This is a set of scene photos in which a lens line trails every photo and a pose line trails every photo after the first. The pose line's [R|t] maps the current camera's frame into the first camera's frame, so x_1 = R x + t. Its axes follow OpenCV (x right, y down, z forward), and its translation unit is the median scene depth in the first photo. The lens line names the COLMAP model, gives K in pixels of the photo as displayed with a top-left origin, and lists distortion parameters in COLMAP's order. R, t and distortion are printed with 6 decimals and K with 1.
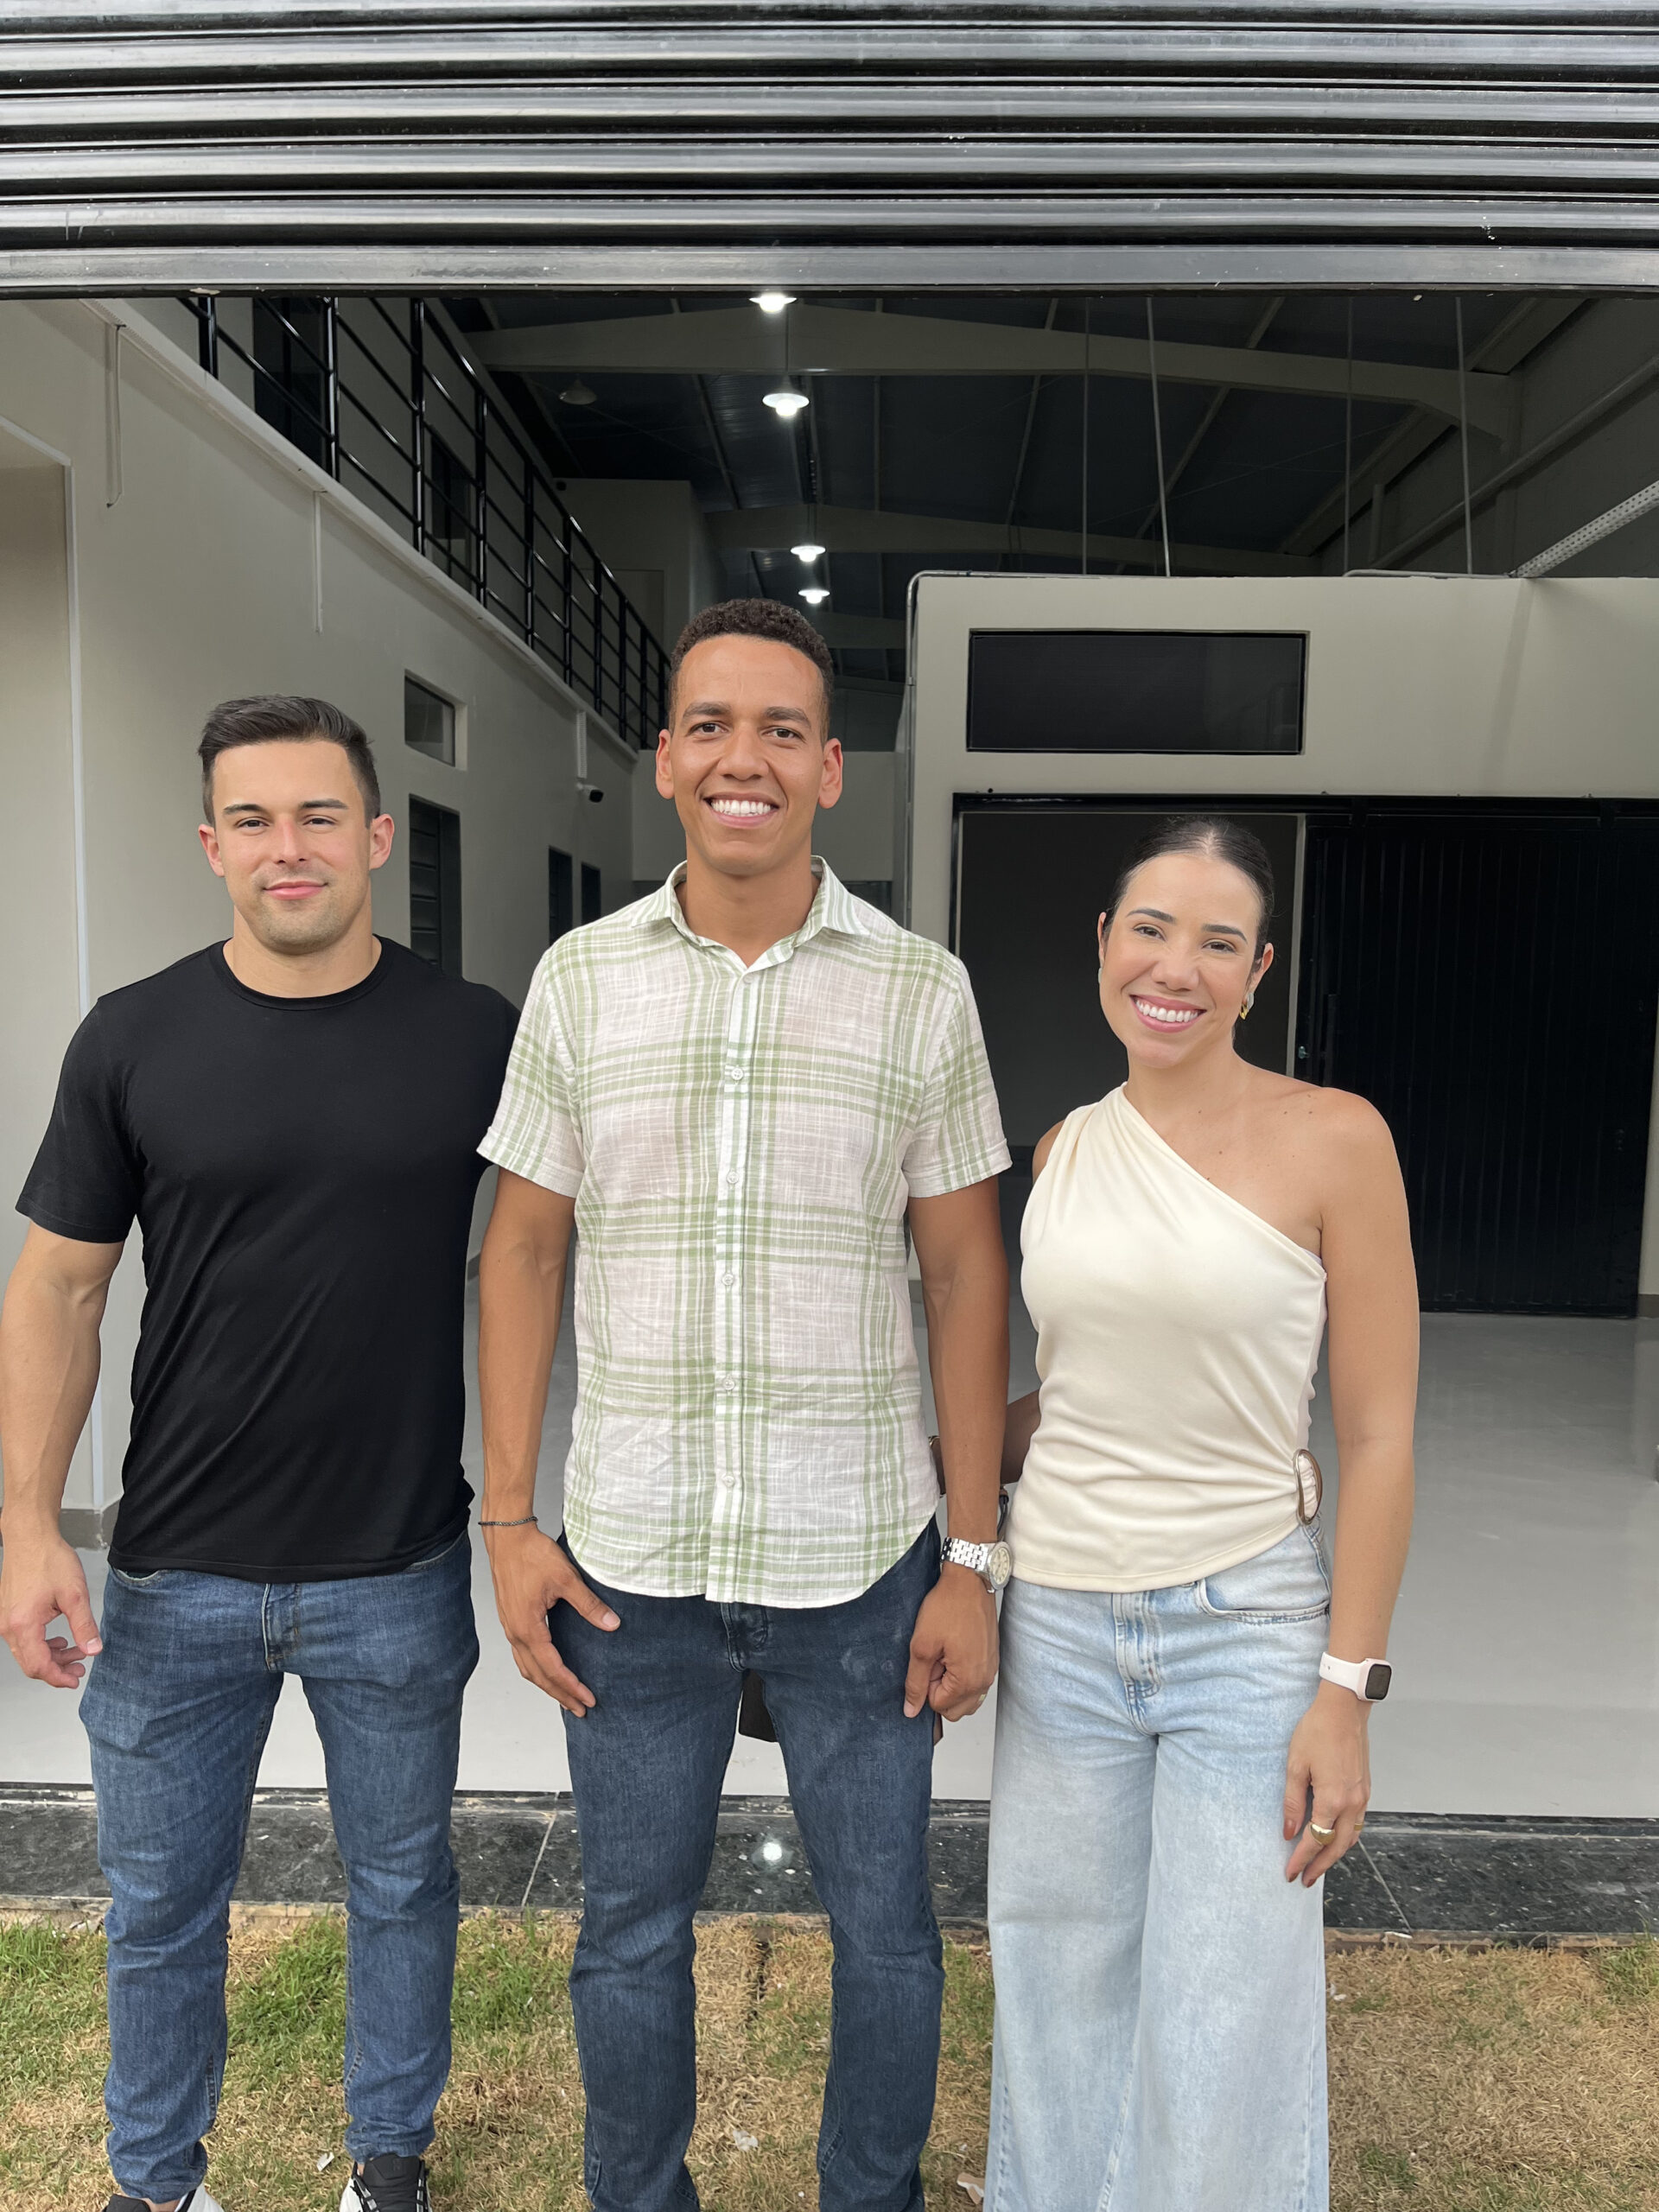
lens RADIAL K [[1698.6, 0, 820.1], [0, 1698.6, 1112.0], [0, 0, 1]] dist [0.103159, -0.144446]
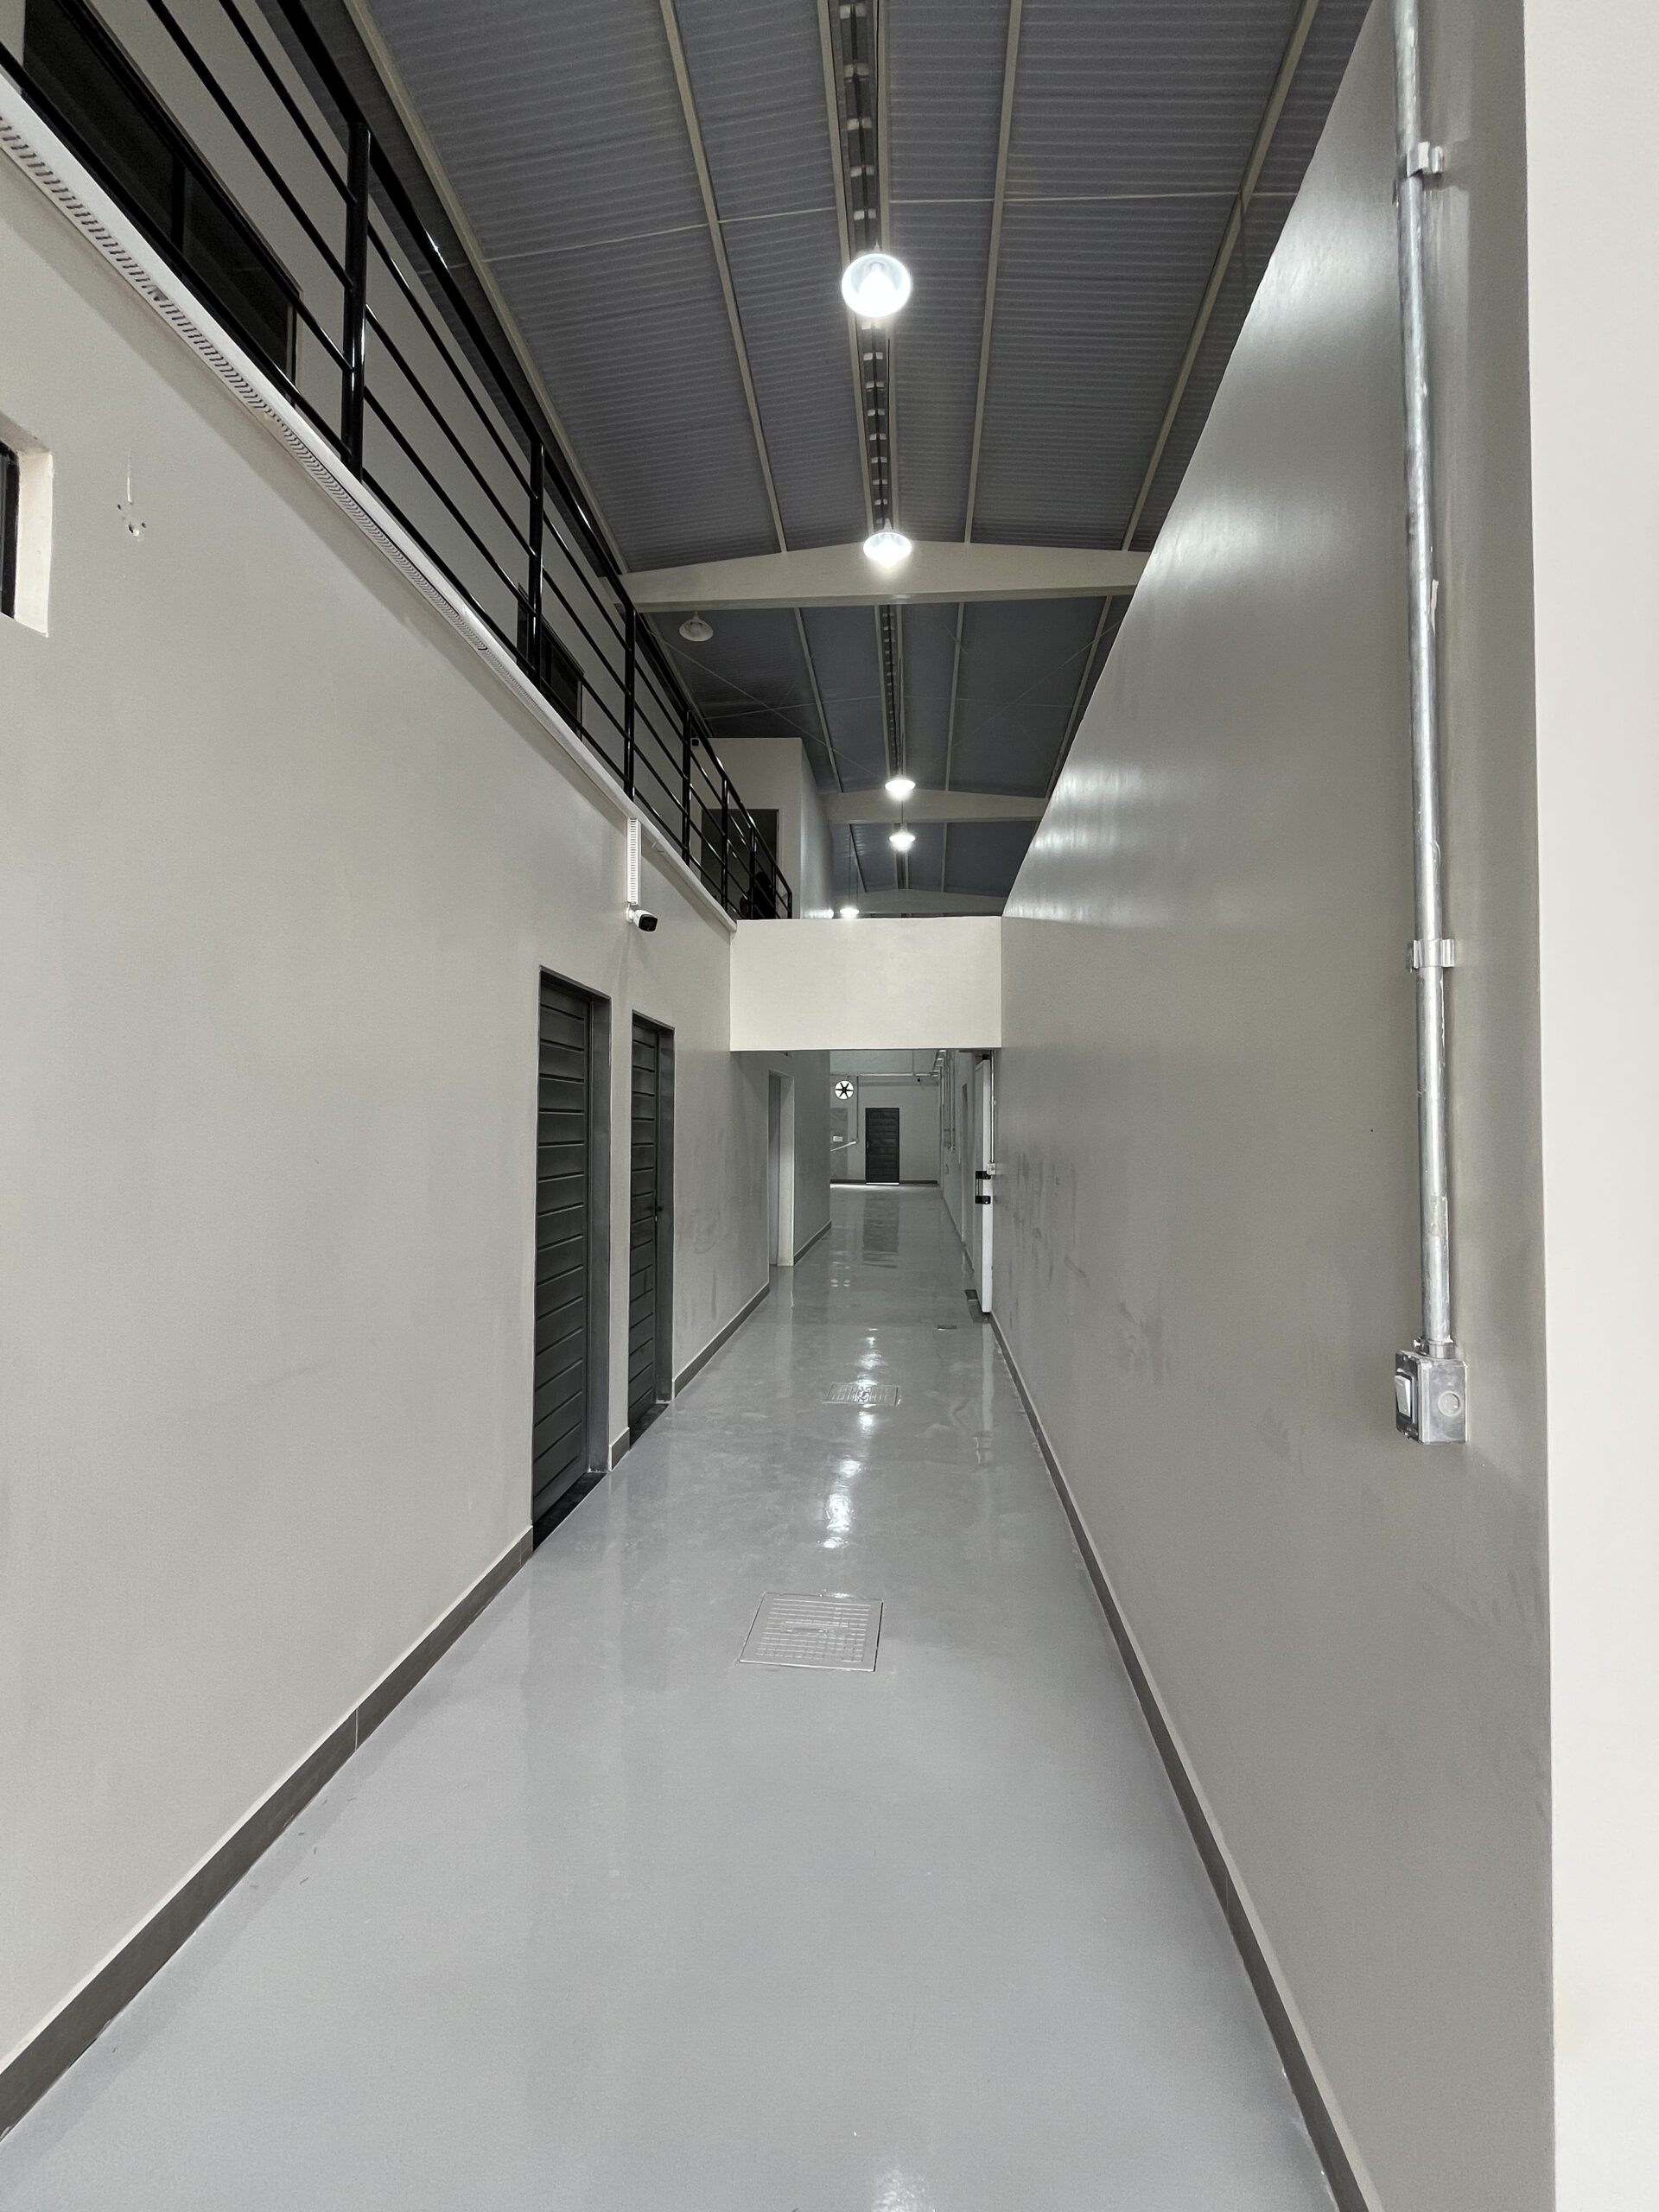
lens RADIAL K [[900.9, 0, 836.4], [0, 900.9, 1099.3], [0, 0, 1]] dist [-0.002039, -0.000125]
pose [[0.998245, -0.008227, -0.058651, -0.088639], [0.001171, 0.992854, -0.119332, -0.214992], [0.059214, 0.119053, 0.991121, 2.231132]]
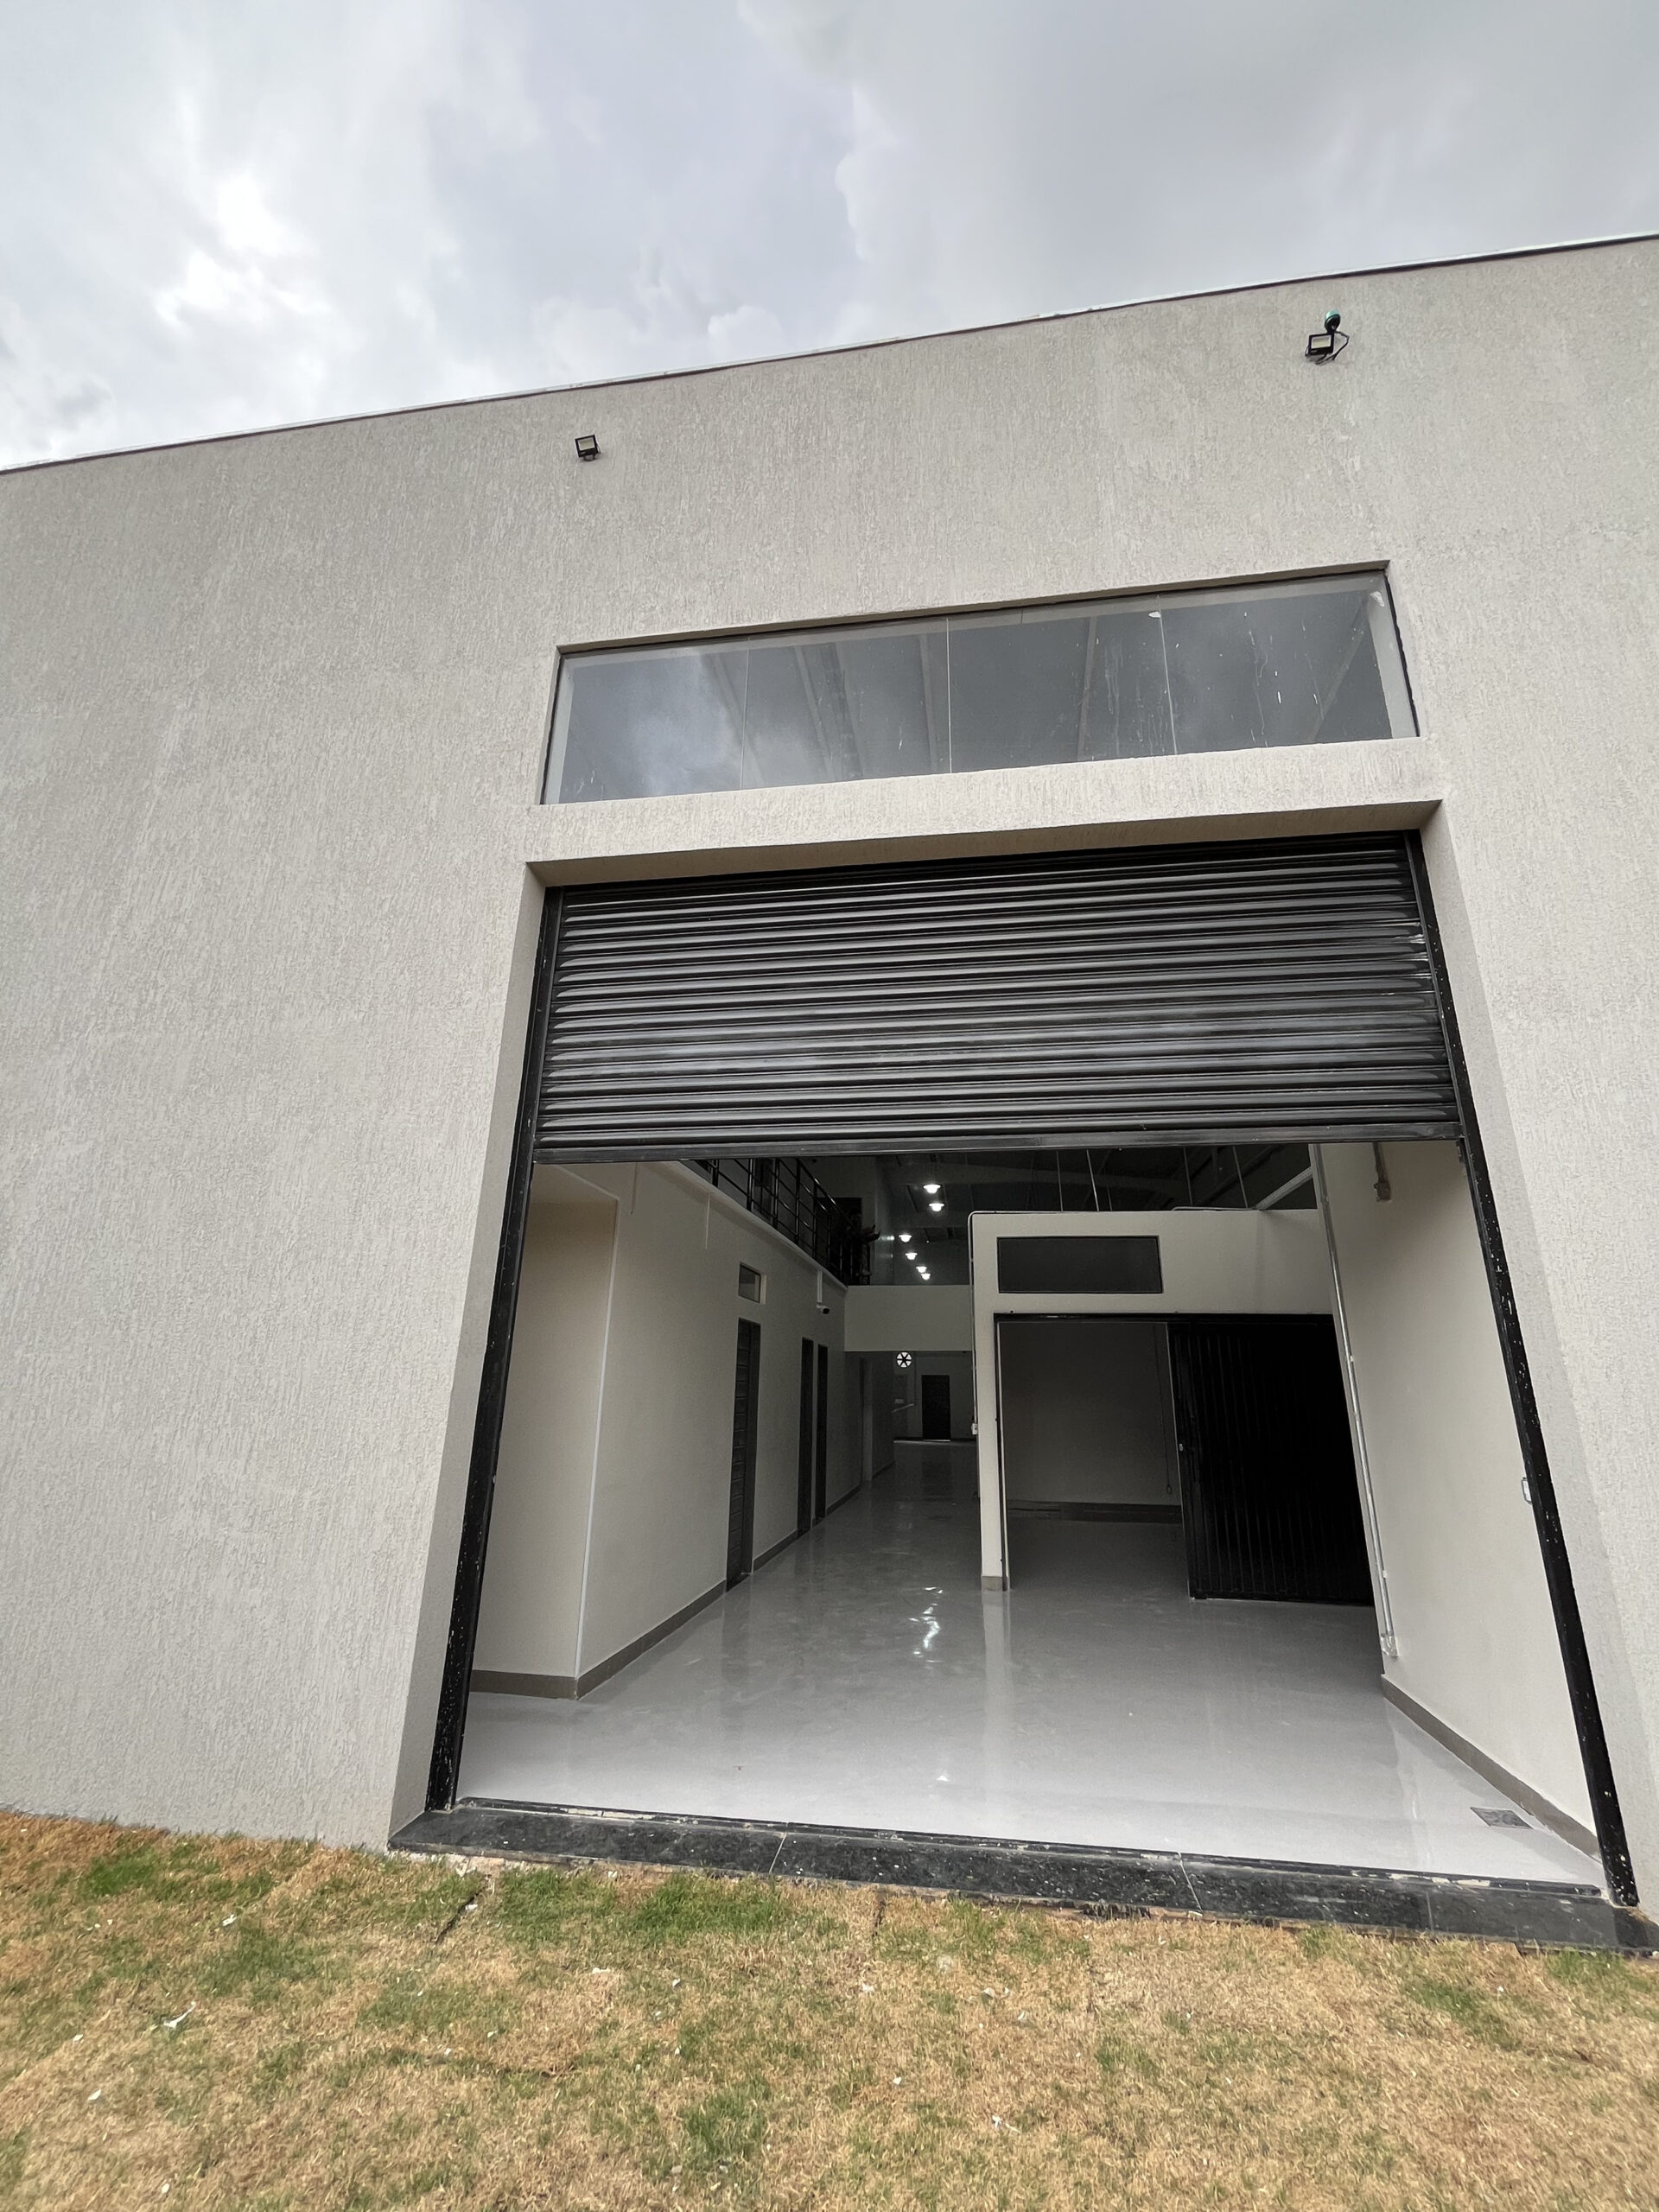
lens RADIAL K [[914.6, 0, 836.4], [0, 914.6, 1097.7], [0, 0, 1]] dist [0.002741, 0.000060]
pose [[0.992361, -0.037419, -0.117555, 0.069087], [-0.011313, 0.921273, -0.388751, 0.016235], [0.122847, 0.387111, 0.913813, -0.346602]]
